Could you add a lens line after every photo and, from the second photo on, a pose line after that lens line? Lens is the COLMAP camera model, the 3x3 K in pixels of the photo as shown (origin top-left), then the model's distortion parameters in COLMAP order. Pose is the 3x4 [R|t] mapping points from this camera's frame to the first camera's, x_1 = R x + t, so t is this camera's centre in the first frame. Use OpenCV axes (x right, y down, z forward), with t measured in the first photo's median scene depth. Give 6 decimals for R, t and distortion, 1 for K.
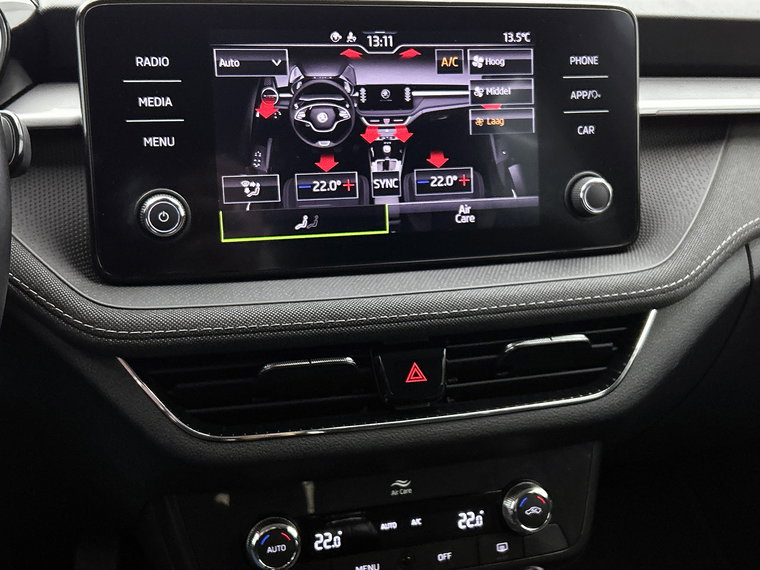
lens RADIAL K [[936.3, 0, 397.3], [0, 936.3, 277.8], [0, 0, 1]] dist [0.005715, 0.000000]
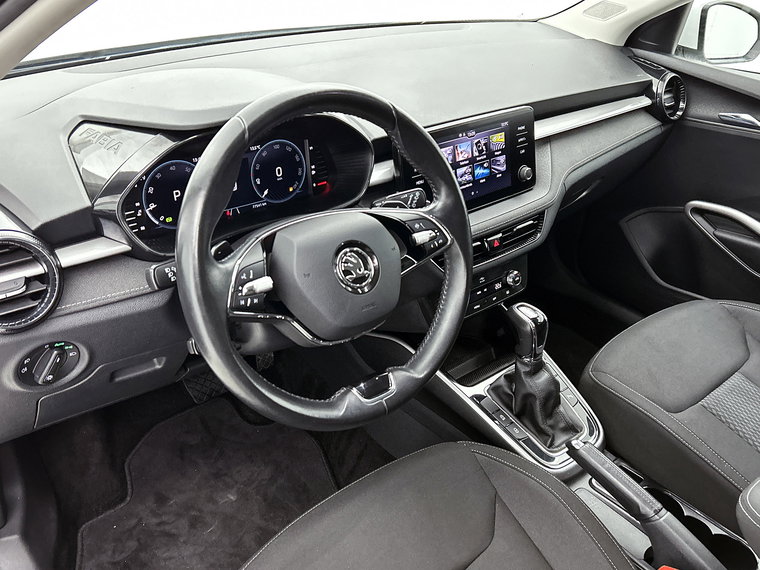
lens RADIAL K [[685.5, 0, 386.7], [0, 685.5, 278.0], [0, 0, 1]] dist [0.084505, -0.014613]
pose [[0.908961, -0.192458, 0.369798, -1.148526], [0.109375, 0.966078, 0.233944, -0.352043], [-0.402278, -0.172200, 0.899177, -0.917521]]
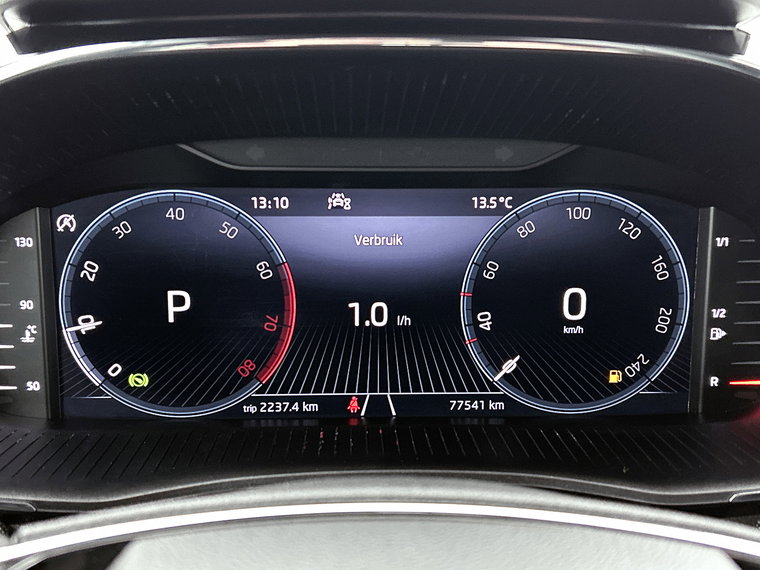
lens RADIAL K [[994.2, 0, 380.3], [0, 994.2, 285.6], [0, 0, 1]] dist [0.076779, 0.000000]
pose [[0.970050, 0.050469, -0.237605, -0.601798], [-0.055825, 0.998315, -0.015864, -0.211466], [0.236404, 0.028653, 0.971232, 0.235410]]
